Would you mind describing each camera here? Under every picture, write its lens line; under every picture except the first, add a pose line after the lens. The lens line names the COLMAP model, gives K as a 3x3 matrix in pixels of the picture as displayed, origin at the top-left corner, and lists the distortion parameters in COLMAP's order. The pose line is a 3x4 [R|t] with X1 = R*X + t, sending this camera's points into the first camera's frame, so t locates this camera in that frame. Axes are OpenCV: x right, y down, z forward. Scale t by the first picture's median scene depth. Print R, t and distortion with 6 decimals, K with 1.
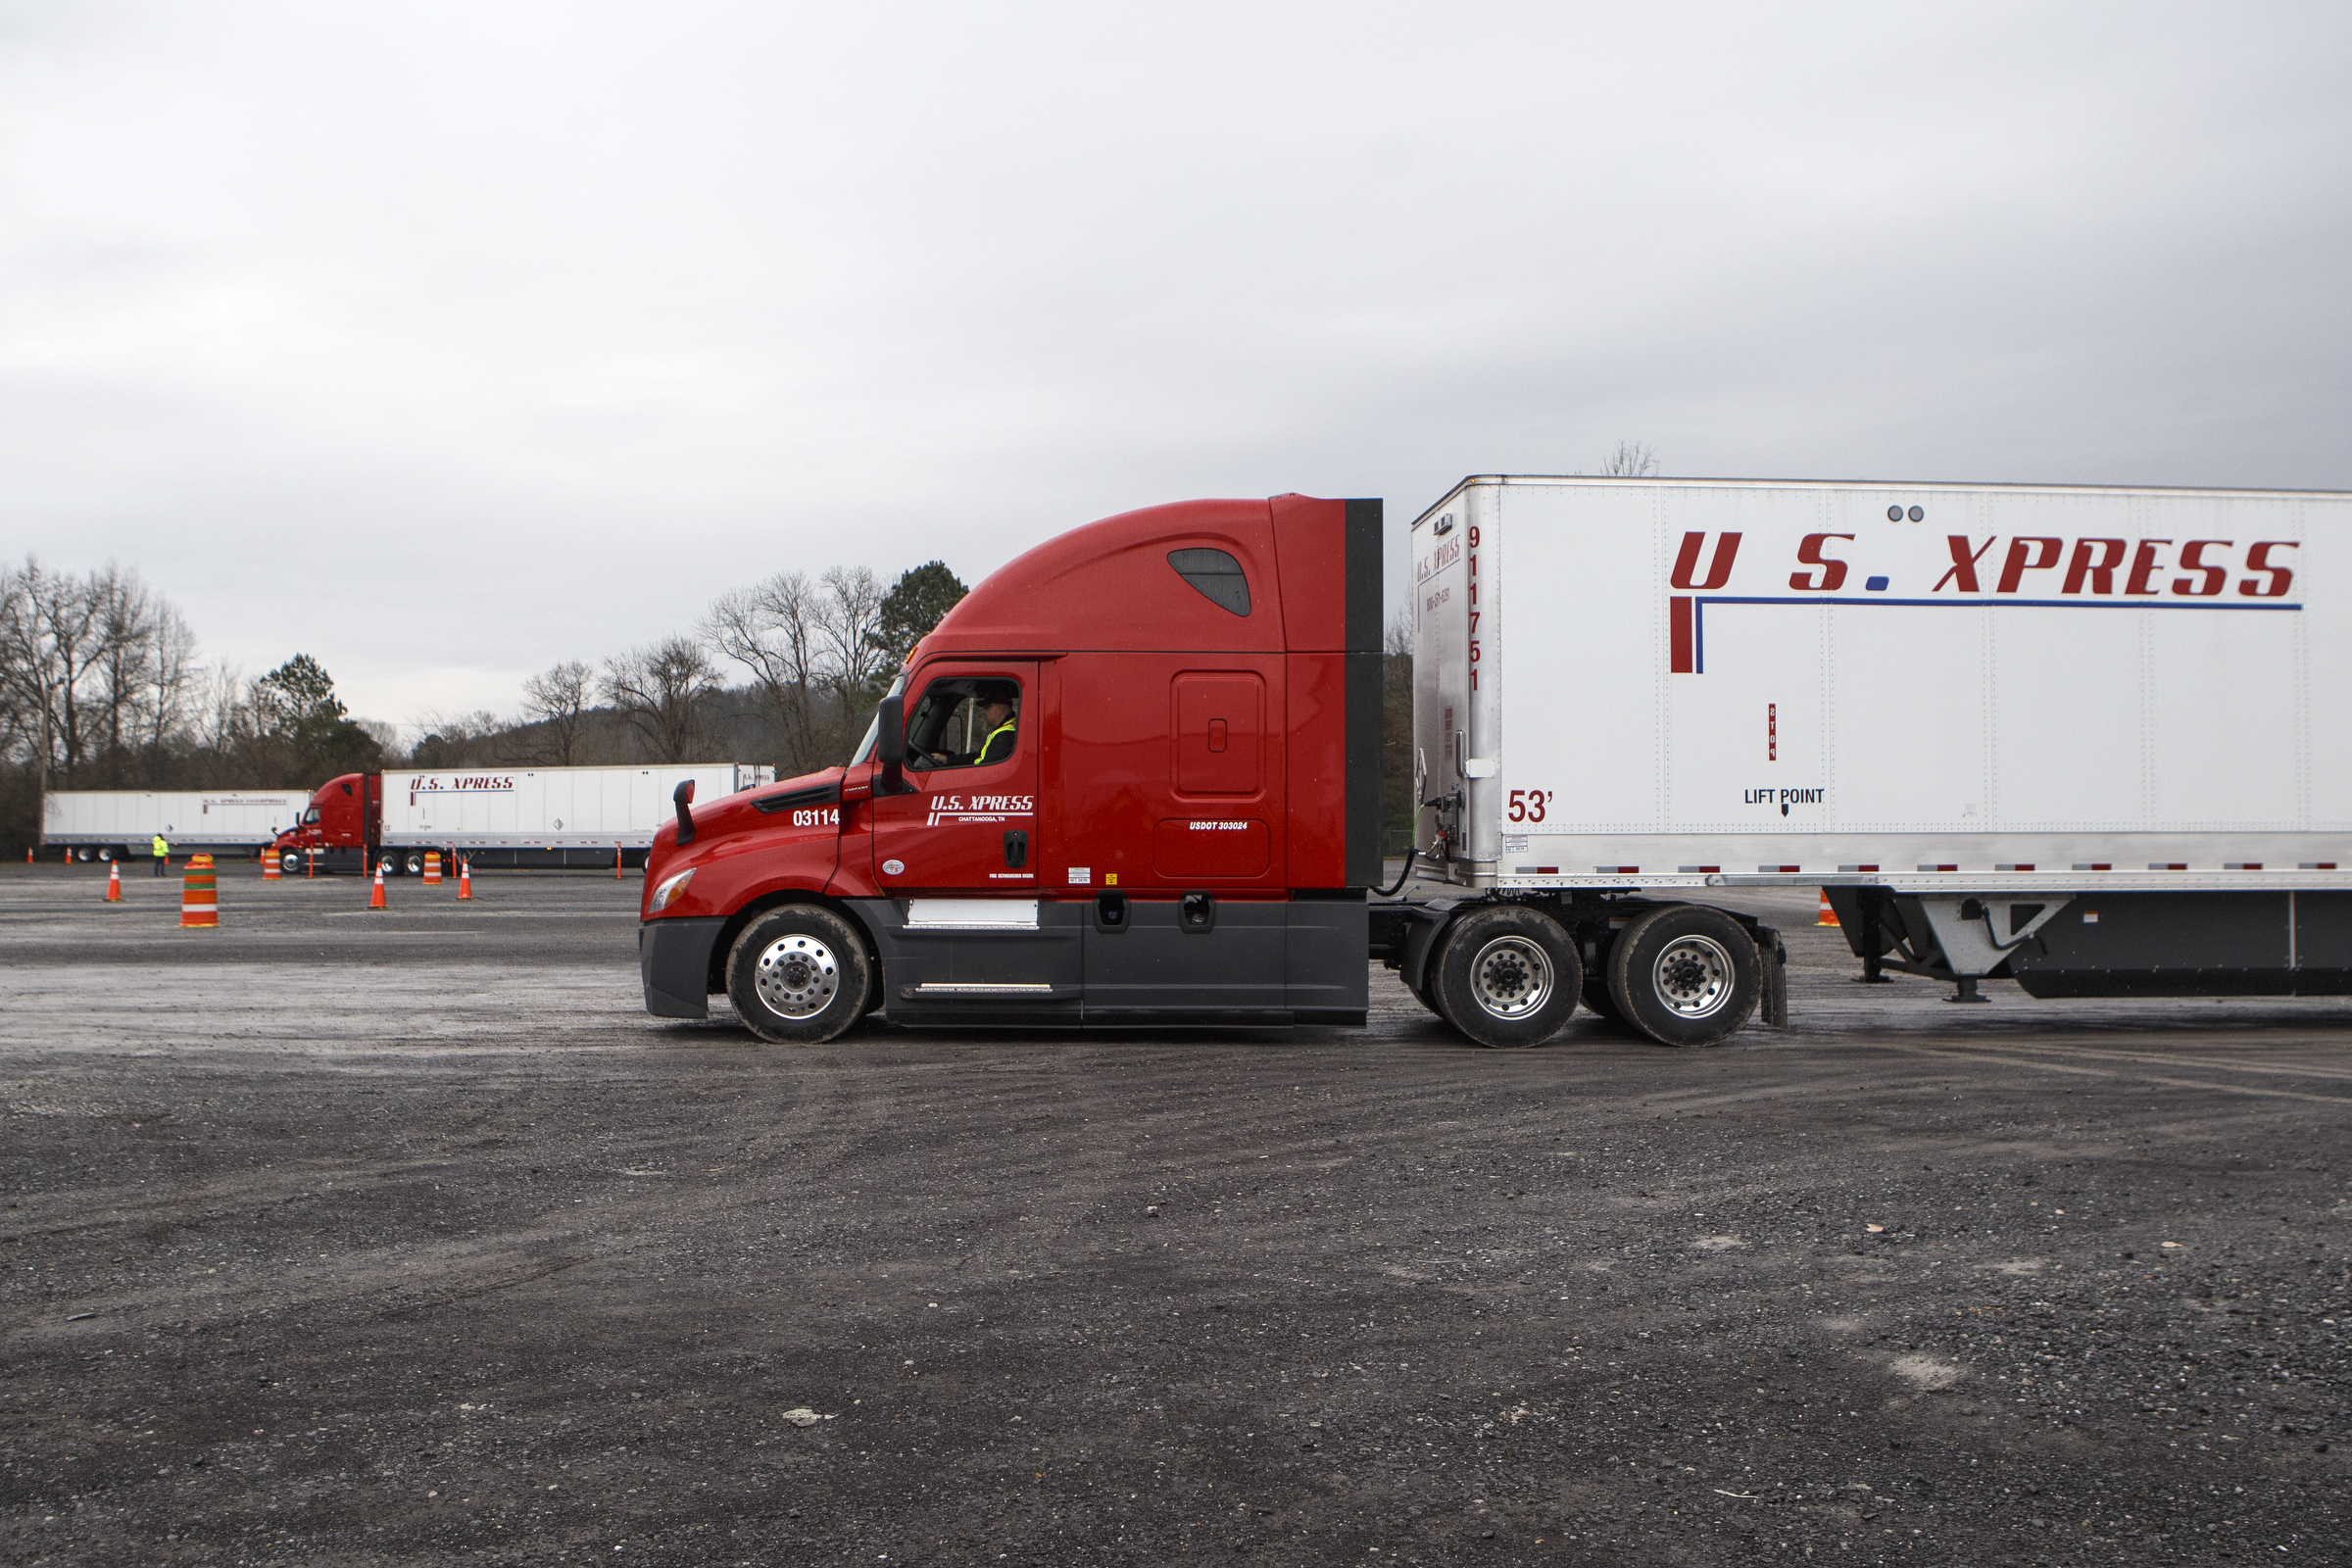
lens RADIAL K [[1754.6, 0, 1164.8], [0, 1754.6, 803.5], [0, 0, 1]] dist [-0.017408, -0.018959]
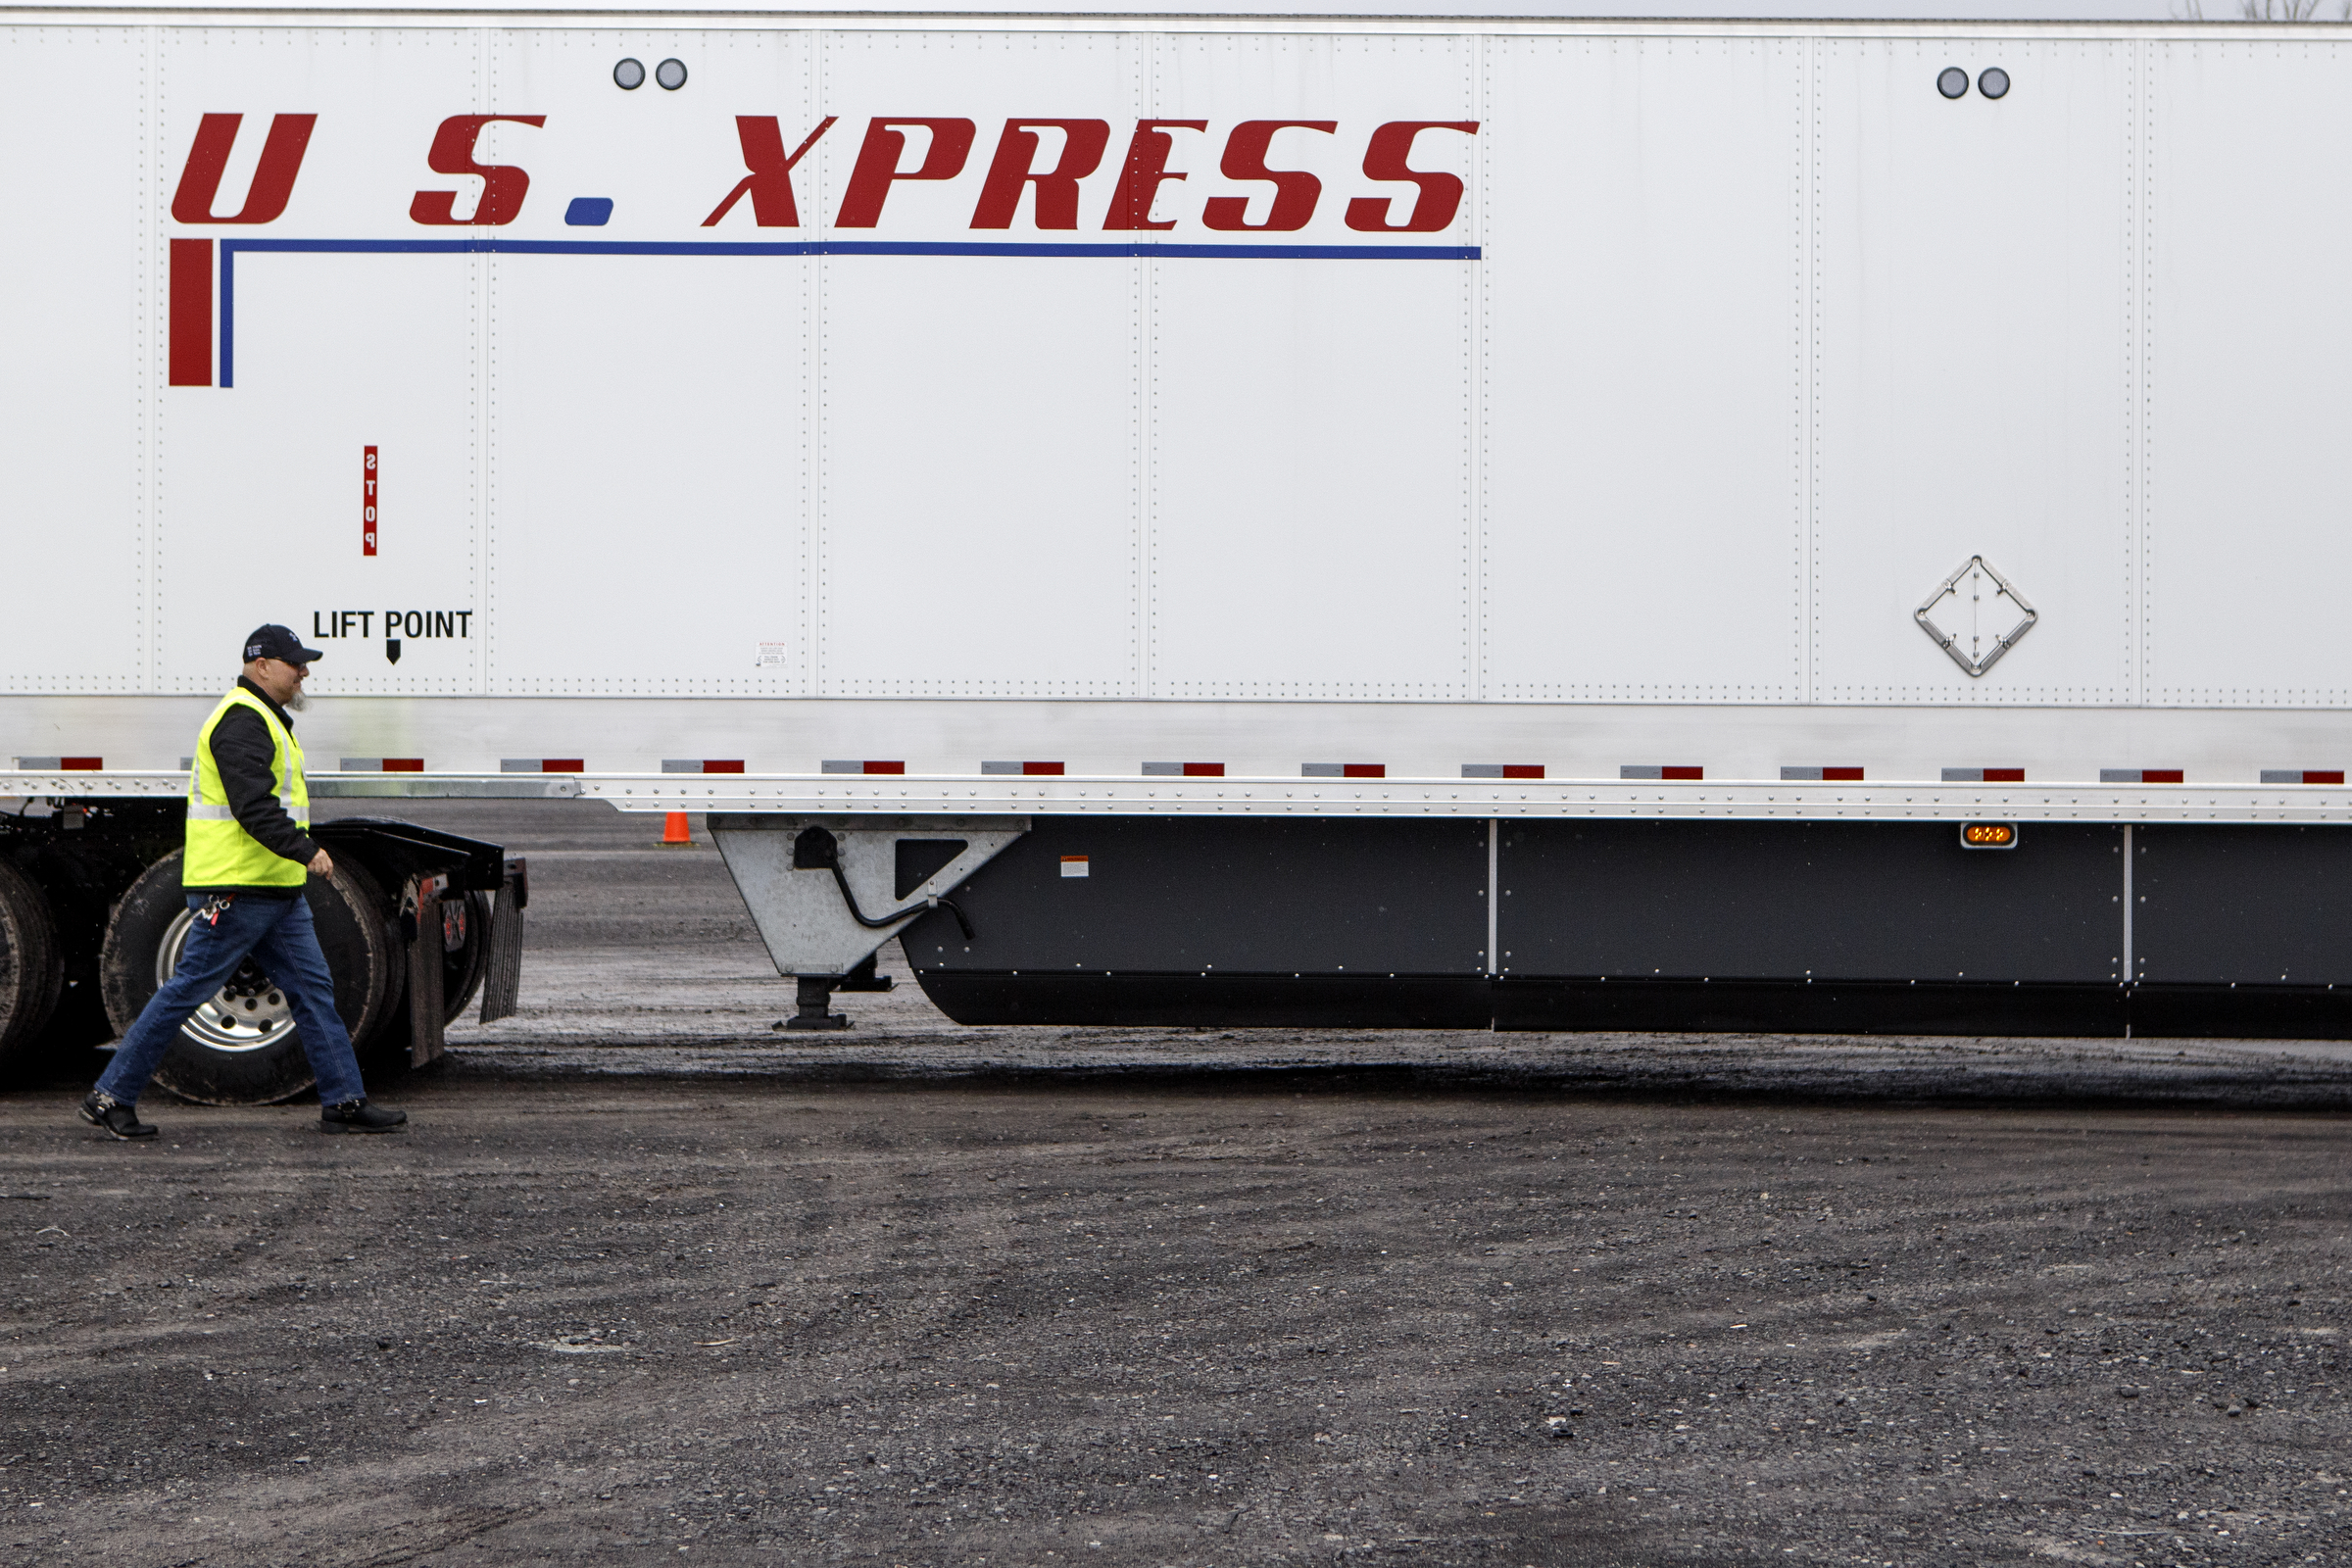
lens RADIAL K [[3308.8, 0, 1180.7], [0, 3308.8, 768.5], [0, 0, 1]] dist [-0.011041, 0.000000]
pose [[0.996826, 0.009839, -0.079000, 0.653186], [-0.007056, 0.999347, 0.035435, 0.002057], [0.079297, -0.034766, 0.996245, 0.040441]]
